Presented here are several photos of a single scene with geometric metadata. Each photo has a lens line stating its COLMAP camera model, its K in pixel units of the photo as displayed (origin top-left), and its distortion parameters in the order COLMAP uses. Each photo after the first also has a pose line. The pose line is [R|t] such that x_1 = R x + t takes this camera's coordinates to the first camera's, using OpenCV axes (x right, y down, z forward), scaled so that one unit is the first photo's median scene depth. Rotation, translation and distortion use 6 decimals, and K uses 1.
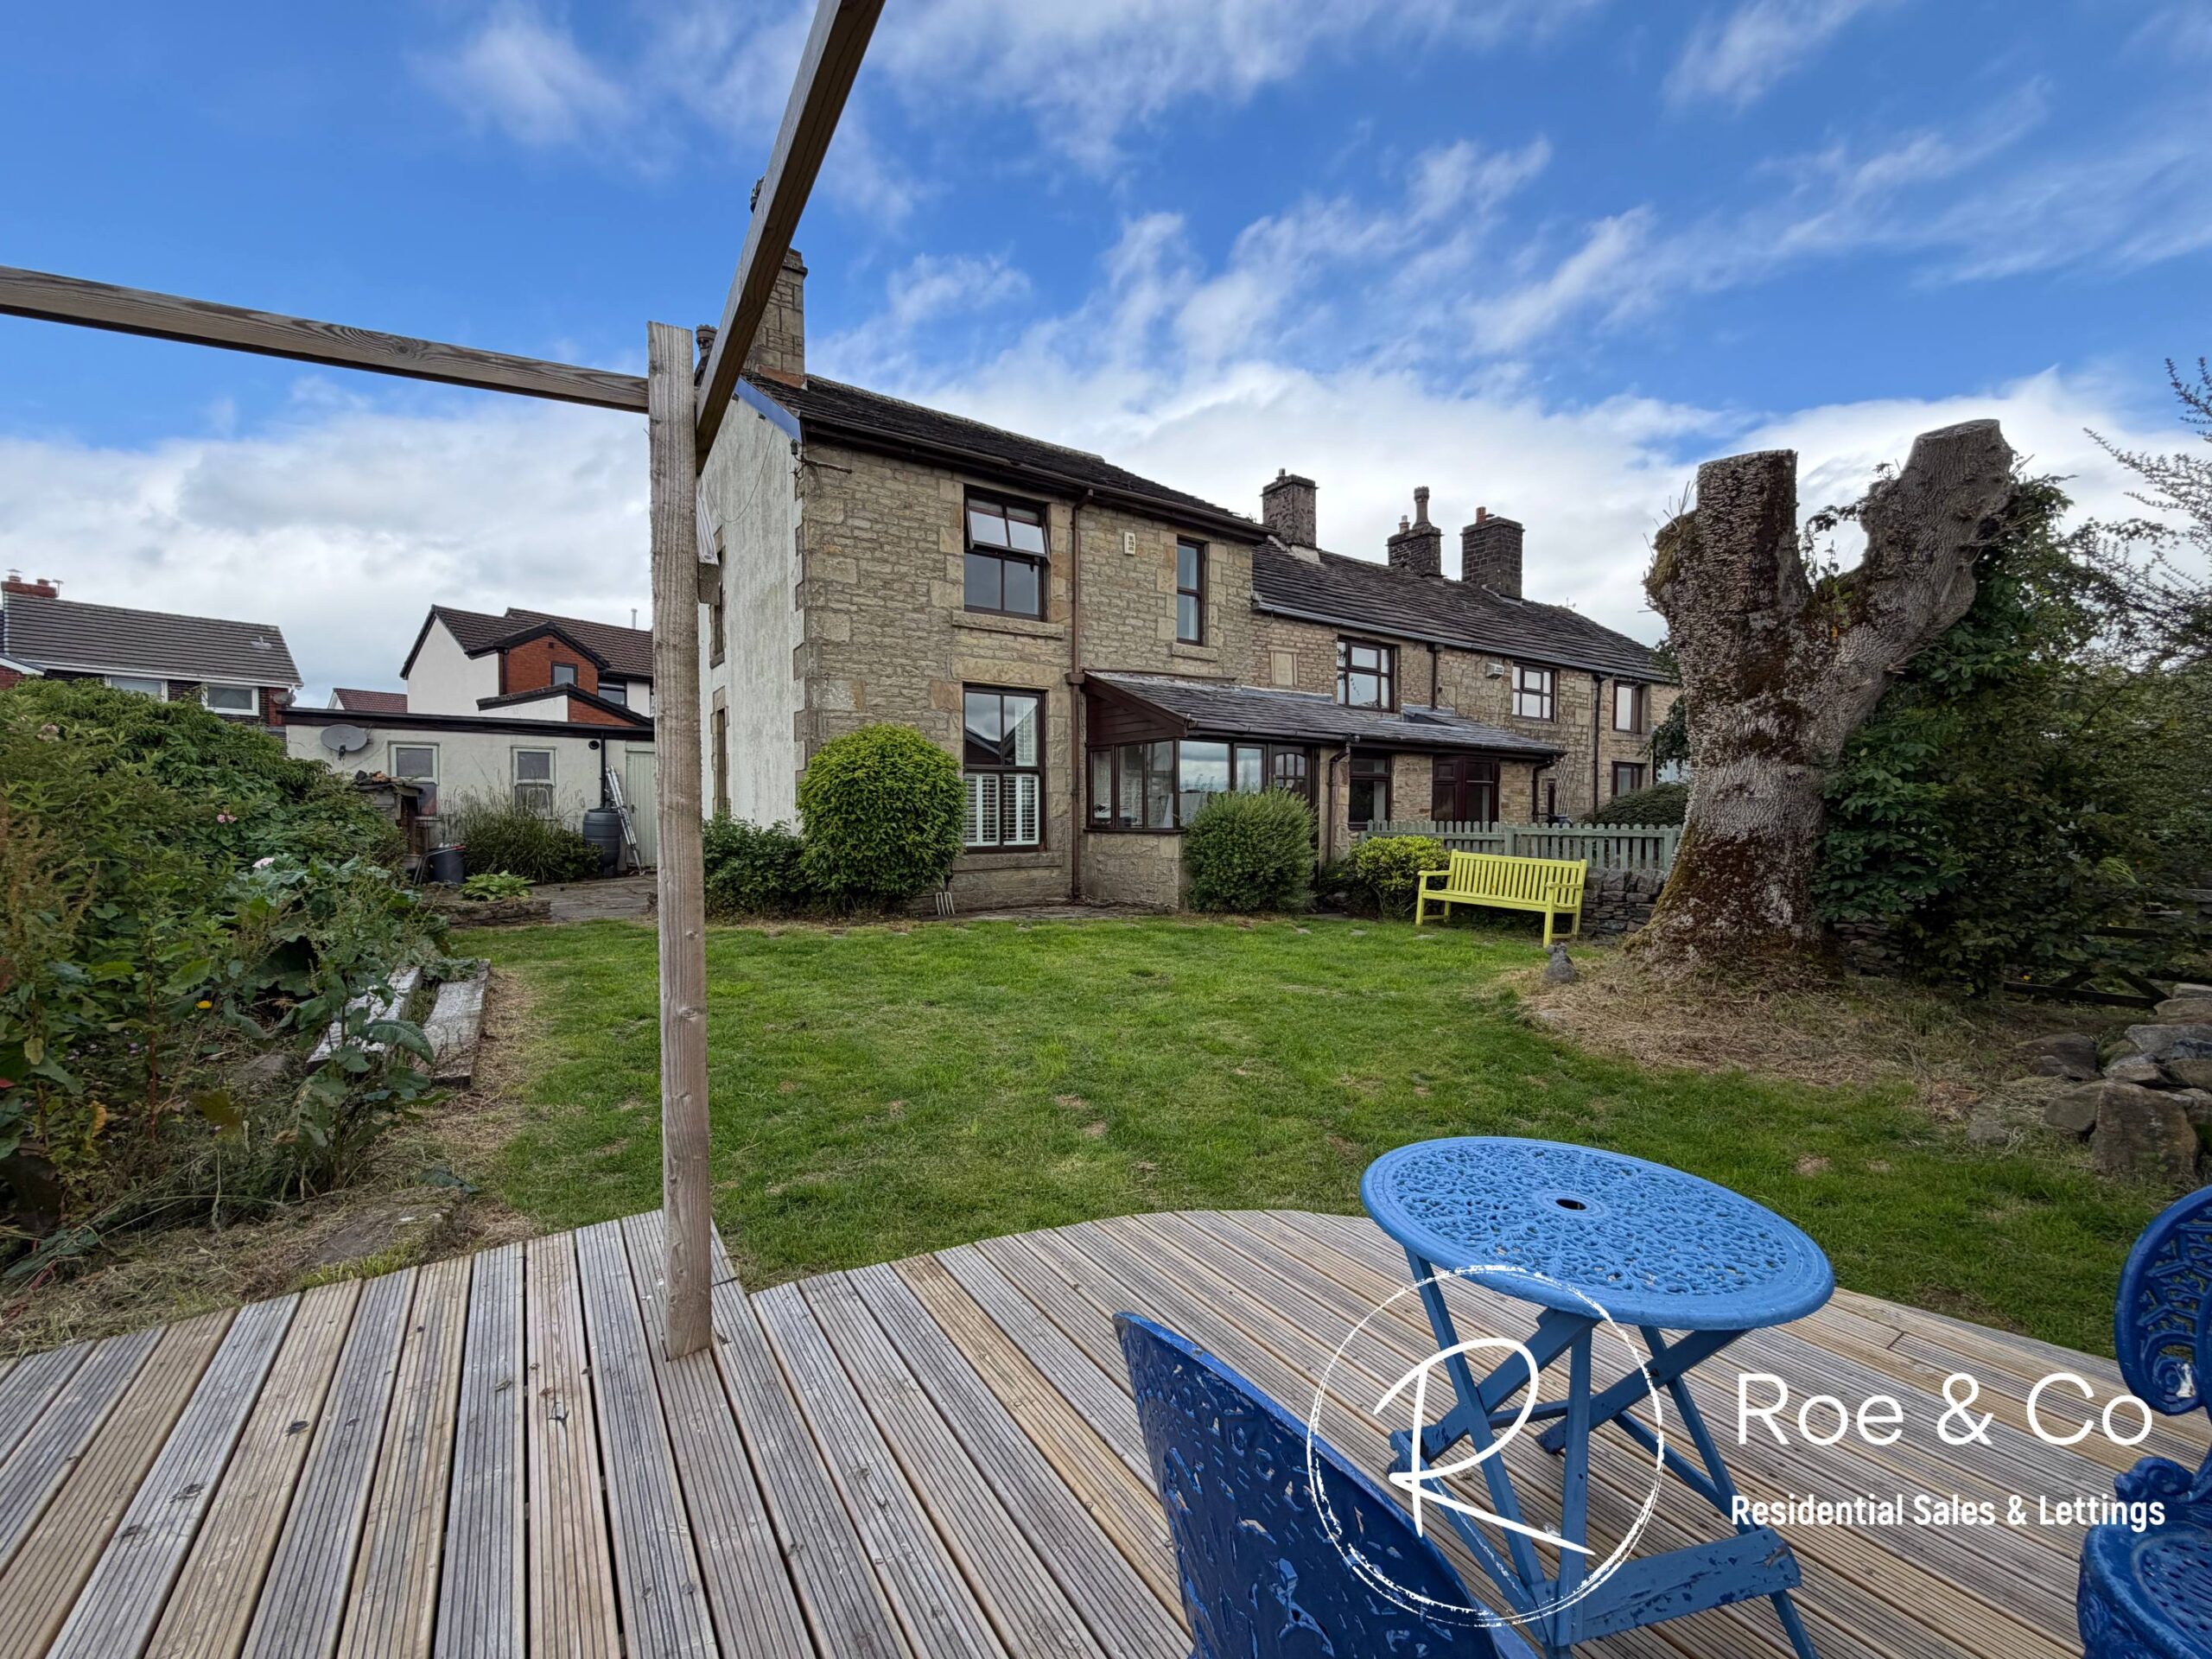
lens RADIAL K [[883.4, 0, 1104.4], [0, 883.4, 835.7], [0, 0, 1]] dist [0.009904, 0.000112]
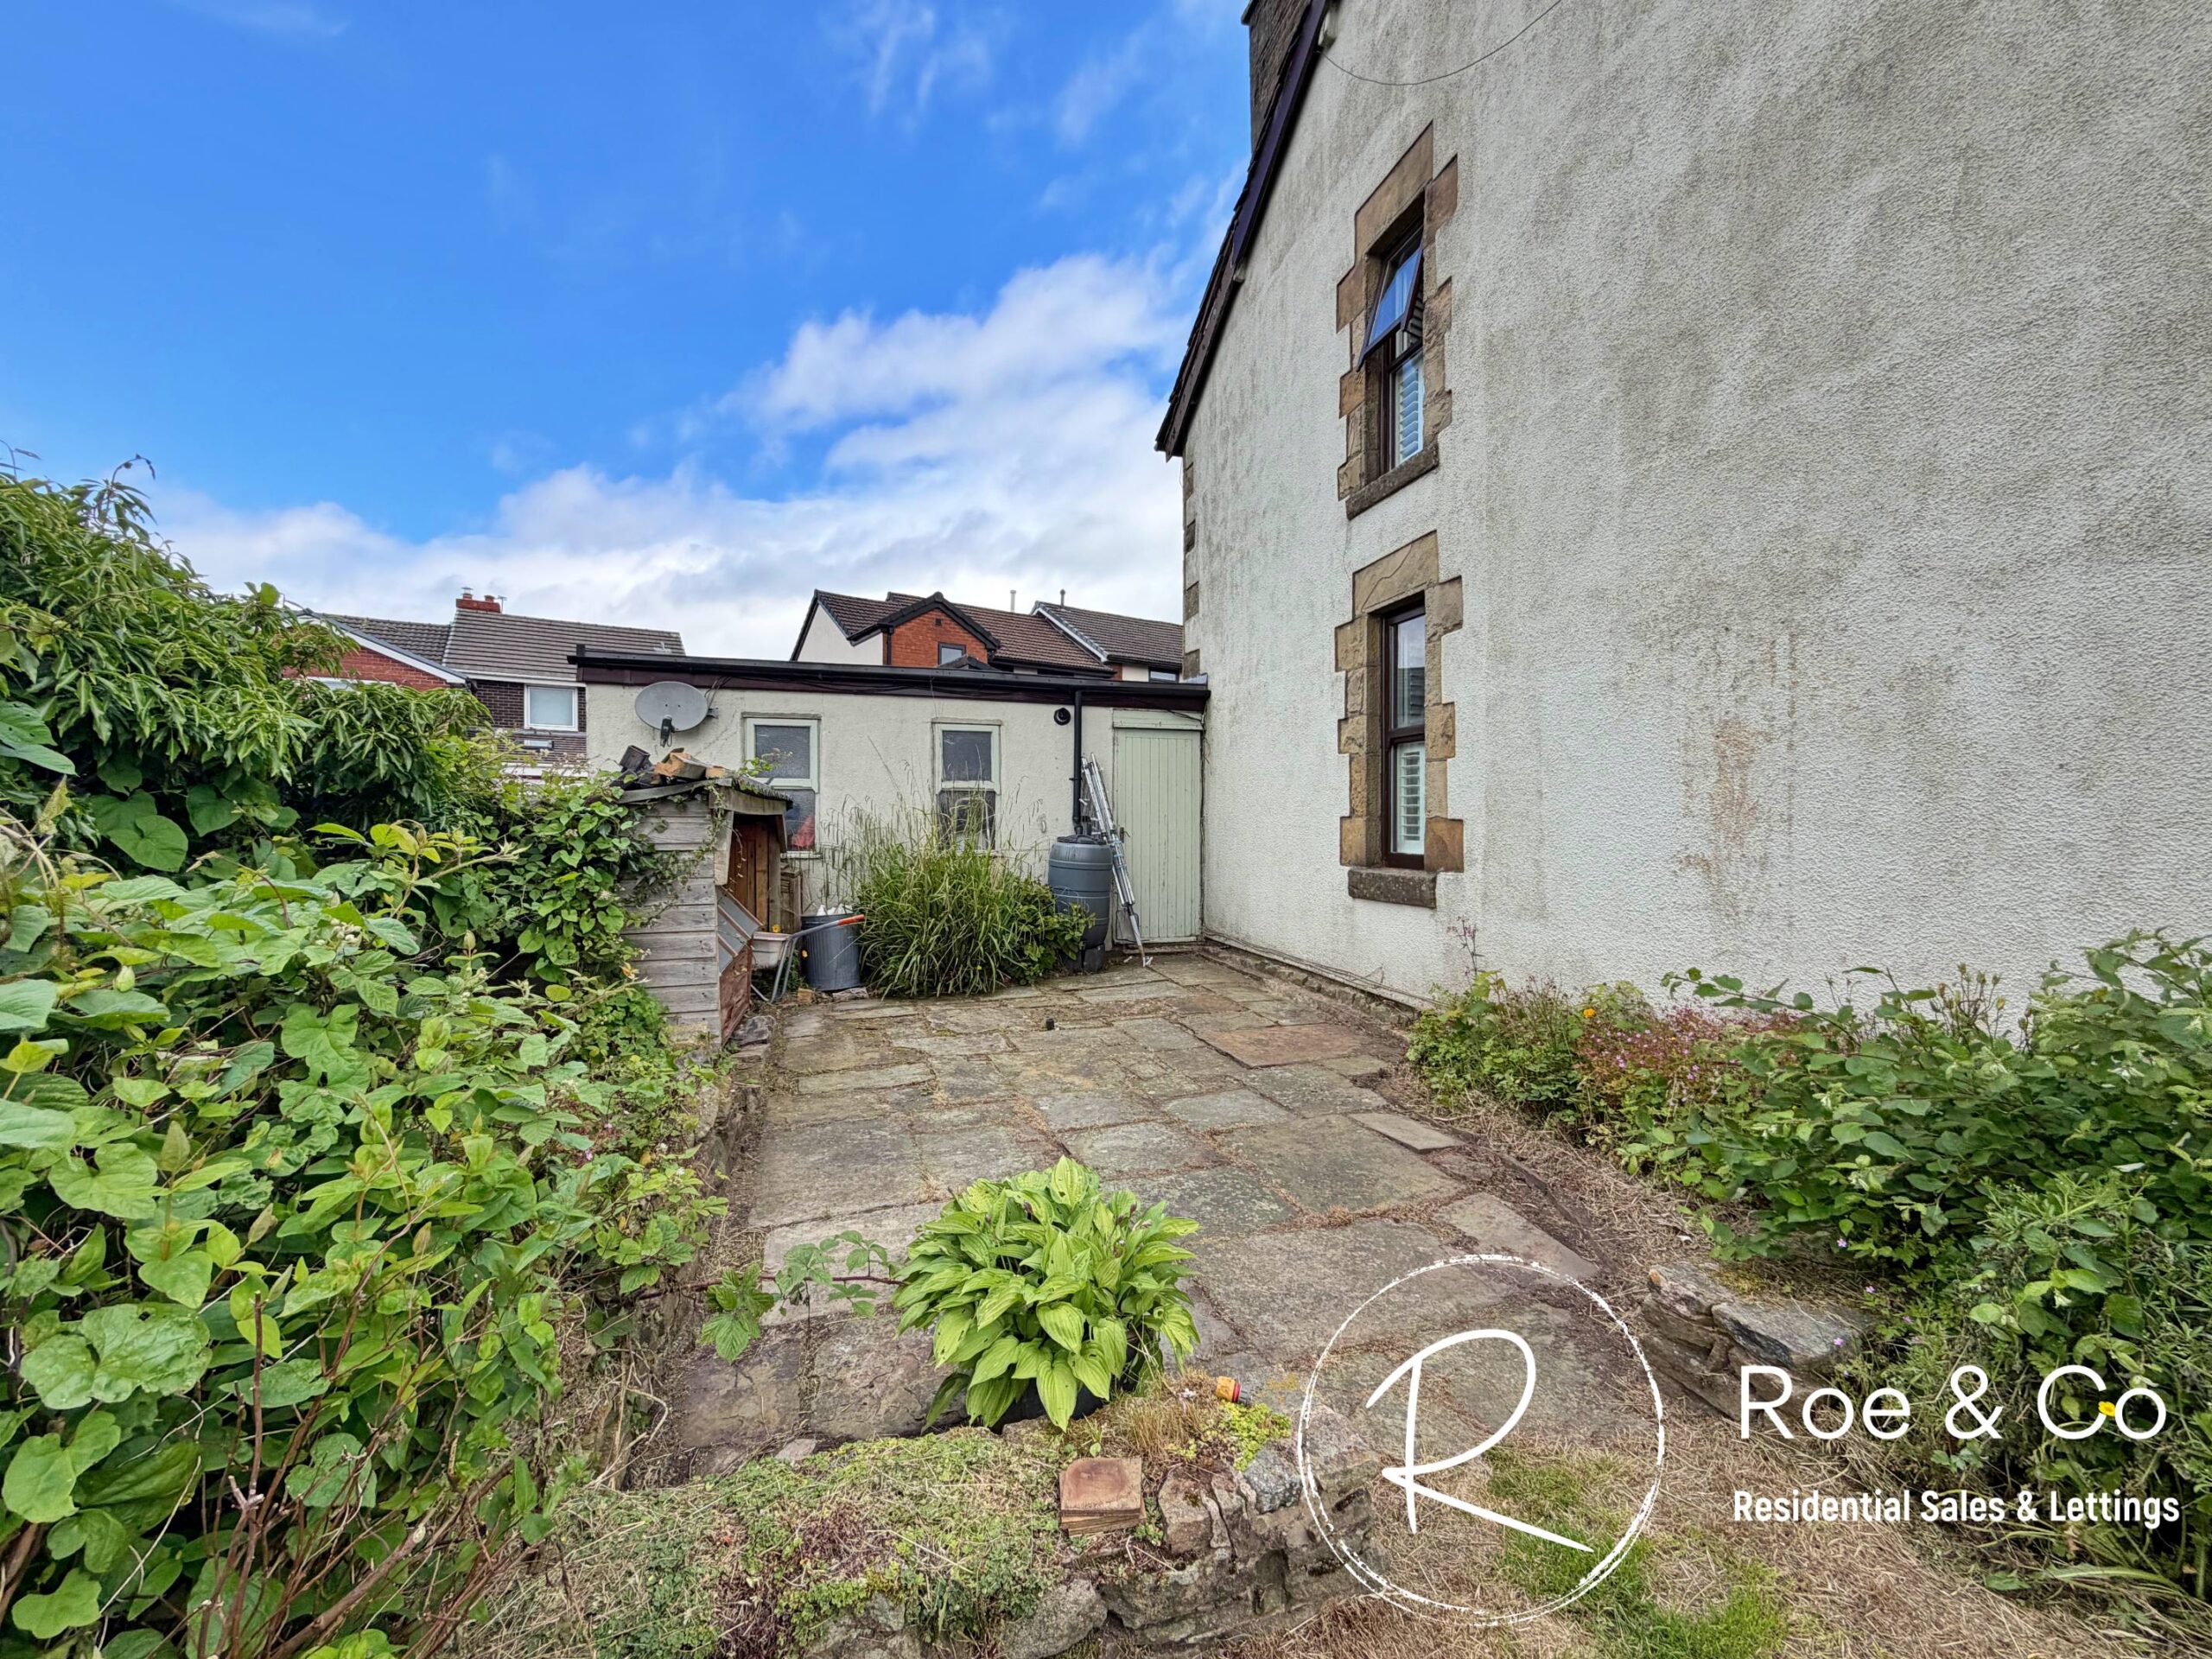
lens RADIAL K [[883.4, 0, 1104.4], [0, 883.4, 835.7], [0, 0, 1]] dist [0.009904, 0.000112]
pose [[0.946227, 0.004646, -0.323469, -0.380909], [-0.009096, 0.999884, -0.012248, -0.024236], [0.323375, 0.014532, 0.946159, 0.507727]]
